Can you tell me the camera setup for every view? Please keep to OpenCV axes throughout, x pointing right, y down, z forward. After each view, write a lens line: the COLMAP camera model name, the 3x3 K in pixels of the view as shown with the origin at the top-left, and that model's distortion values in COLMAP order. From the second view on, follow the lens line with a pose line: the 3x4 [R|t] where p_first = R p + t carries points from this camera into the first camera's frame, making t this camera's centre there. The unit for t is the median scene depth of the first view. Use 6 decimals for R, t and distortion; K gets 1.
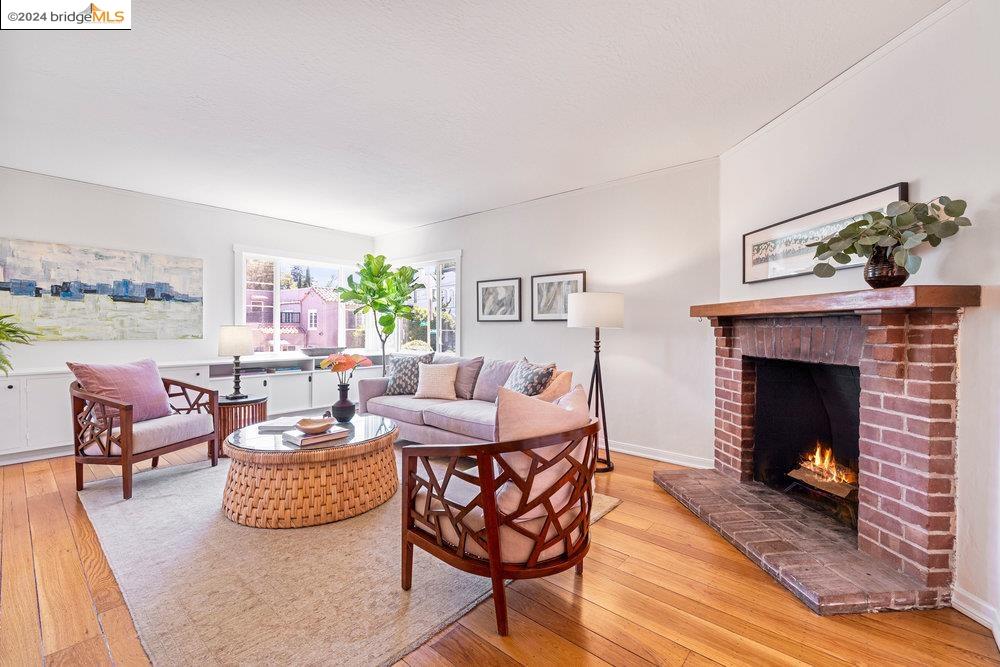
lens RADIAL K [[418.7, 0, 497.1], [0, 418.7, 331.5], [0, 0, 1]] dist [0.000436, 0.000400]
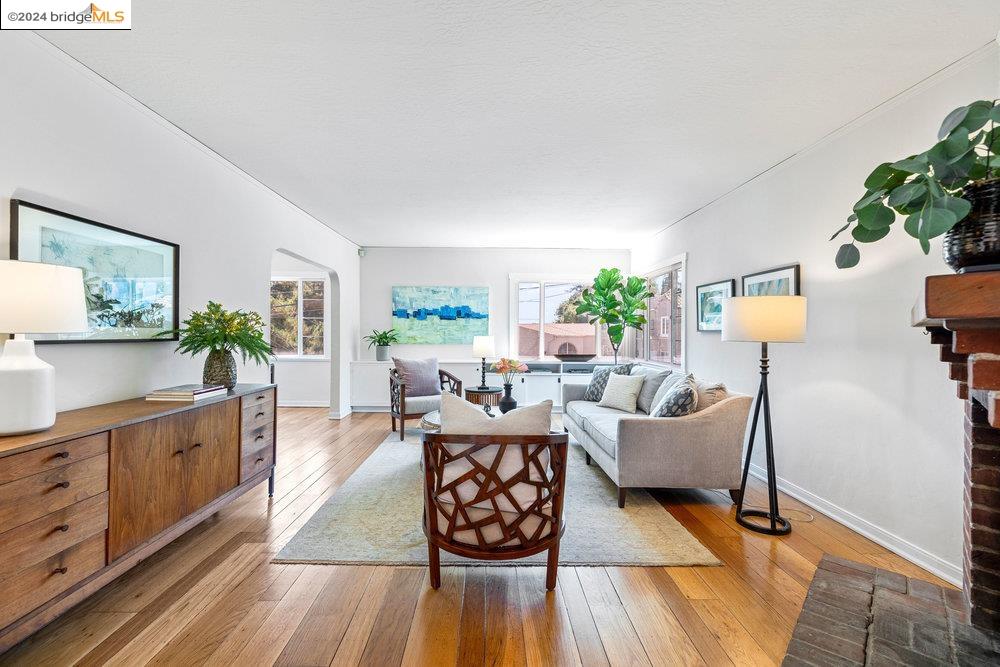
lens RADIAL K [[418.7, 0, 497.1], [0, 418.7, 331.5], [0, 0, 1]] dist [0.000436, 0.000400]
pose [[0.670200, -0.001761, -0.742179, 0.474881], [-0.008833, 0.999907, -0.010349, -0.015476], [0.742128, 0.013492, 0.670122, 0.125860]]
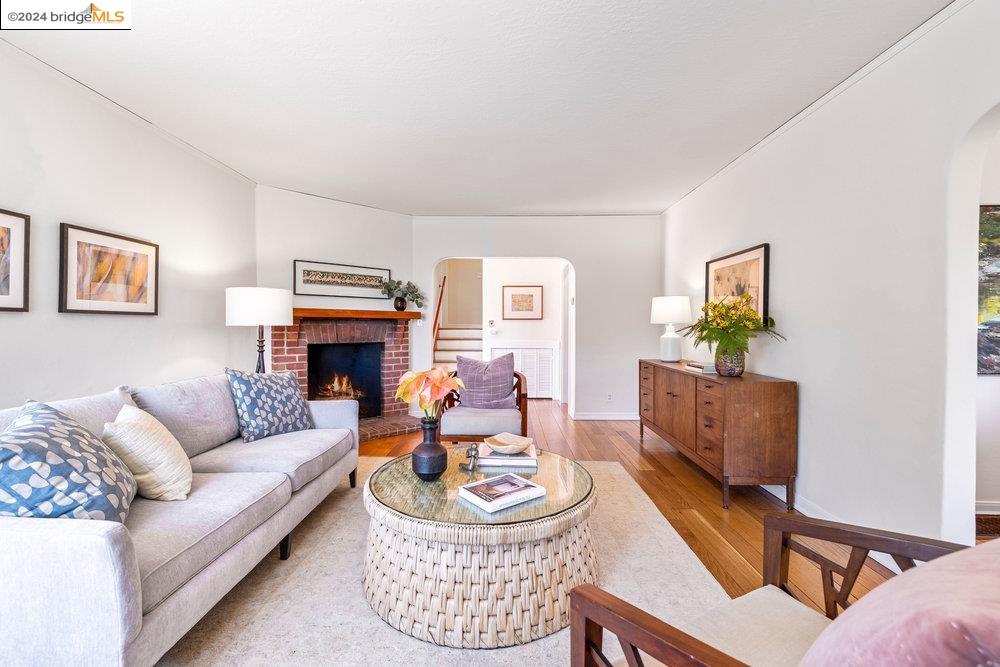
lens RADIAL K [[433.5, 0, 488.4], [0, 433.5, 319.4], [0, 0, 1]] dist [0.000878, 0.000231]
pose [[-0.615499, 0.005009, 0.788122, -0.838848], [-0.000374, 0.999978, -0.006648, -0.016616], [-0.788138, -0.004386, -0.615483, 1.189696]]
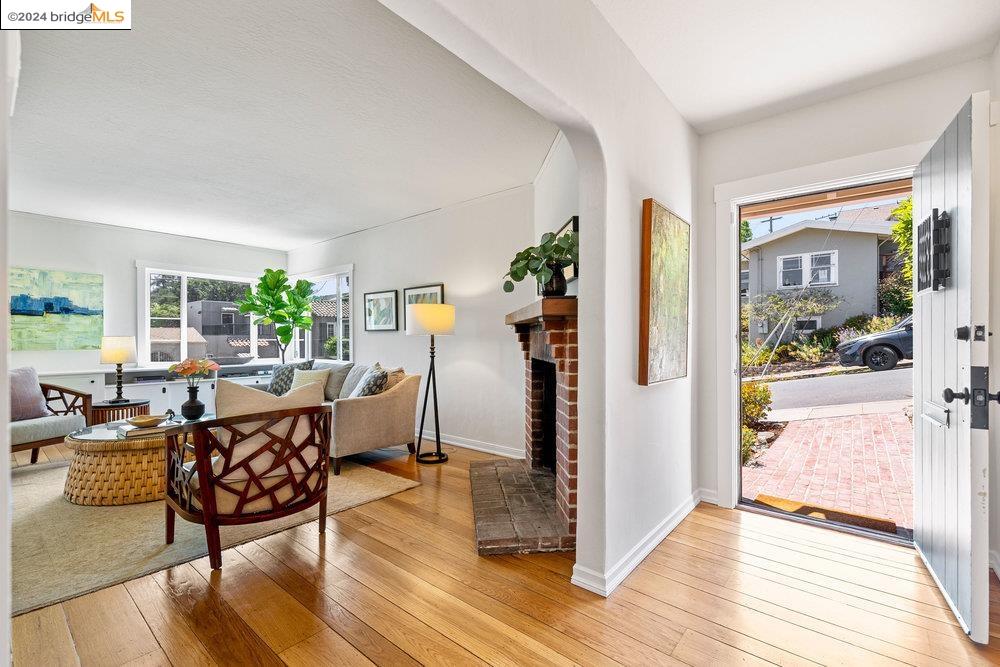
lens RADIAL K [[433.3, 0, 490.3], [0, 433.3, 339.0], [0, 0, 1]] dist [-0.000297, -0.000072]
pose [[0.999935, -0.008002, 0.008106, 0.381510], [0.008064, 0.999938, -0.007644, 0.011053], [-0.008044, 0.007709, 0.999938, -0.159329]]
